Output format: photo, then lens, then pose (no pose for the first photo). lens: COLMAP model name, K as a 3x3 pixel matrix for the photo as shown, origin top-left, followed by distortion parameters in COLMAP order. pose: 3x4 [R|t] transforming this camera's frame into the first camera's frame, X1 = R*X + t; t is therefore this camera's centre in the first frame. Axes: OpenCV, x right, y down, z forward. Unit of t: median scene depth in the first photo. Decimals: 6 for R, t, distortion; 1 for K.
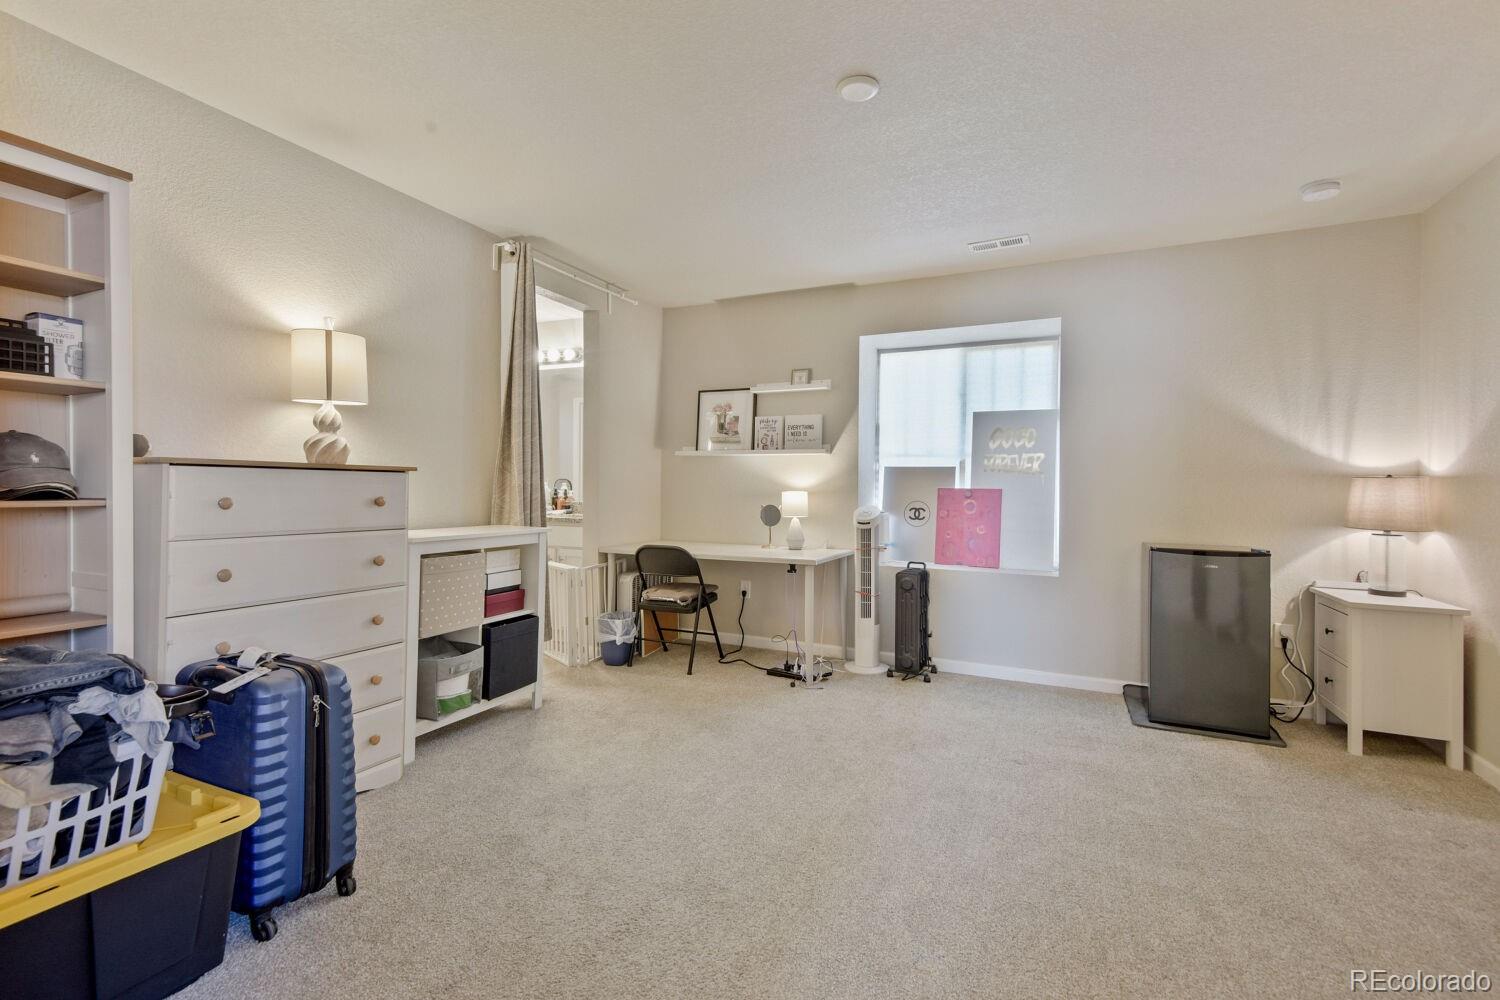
lens RADIAL K [[693.3, 0, 732.2], [0, 693.3, 494.6], [0, 0, 1]] dist [0.032658, -0.027362]
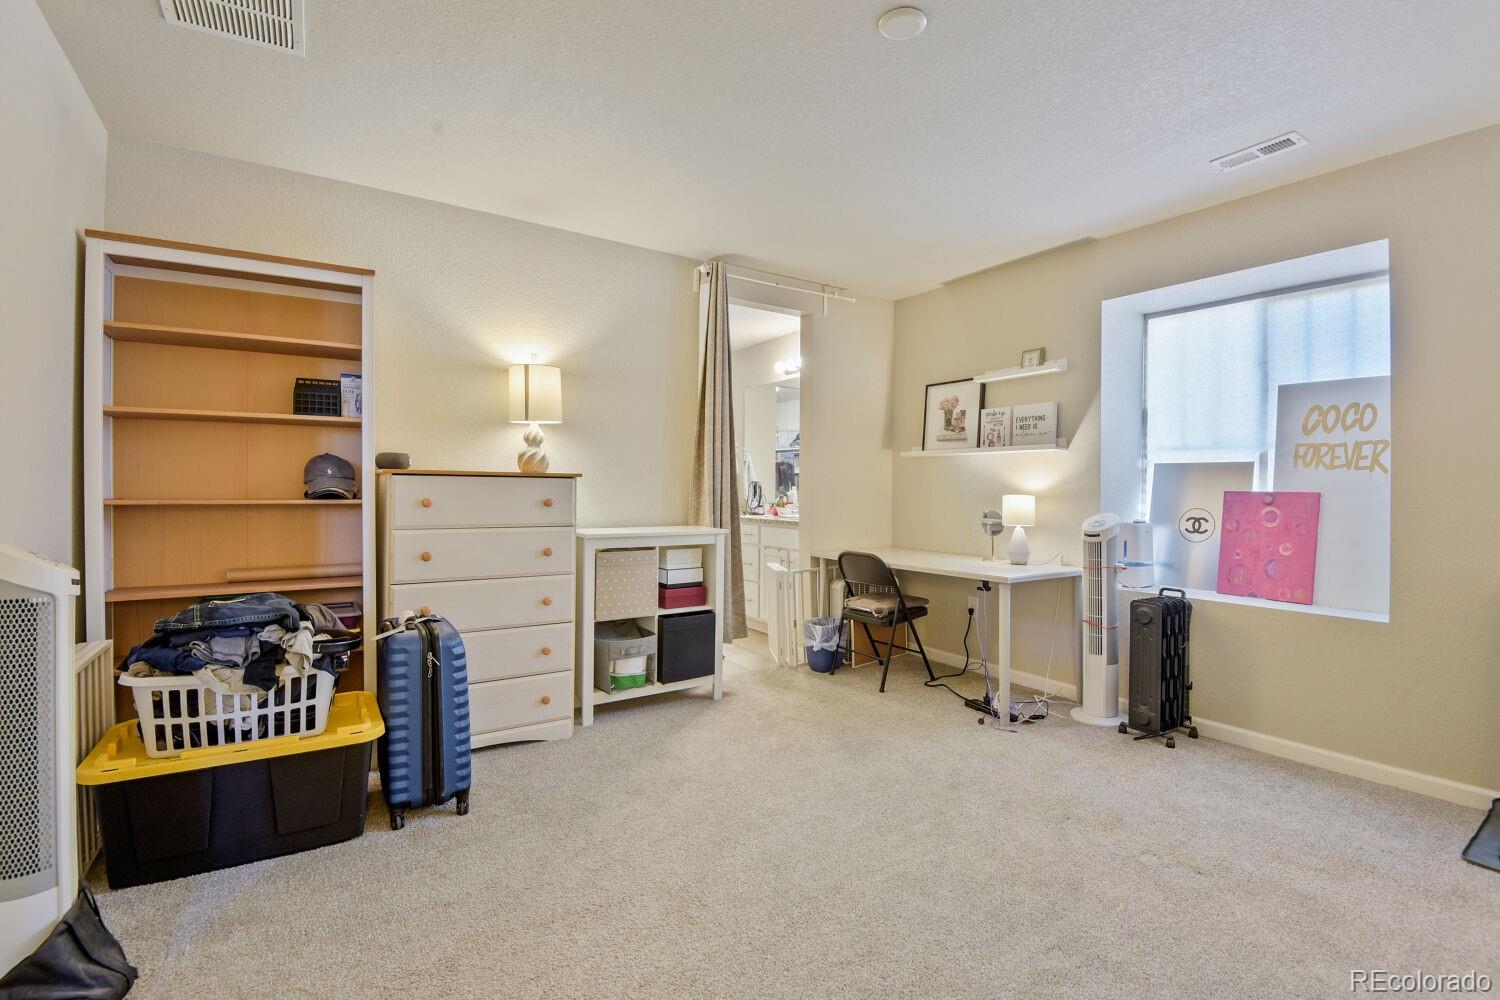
lens RADIAL K [[700.3, 0, 747.9], [0, 700.3, 494.6], [0, 0, 1]] dist [0.000248, -0.032943]
pose [[0.843983, 0.001249, -0.536369, 0.297240], [-0.004392, 0.999980, -0.004581, 0.000025], [0.536352, 0.006222, 0.843971, 0.114811]]
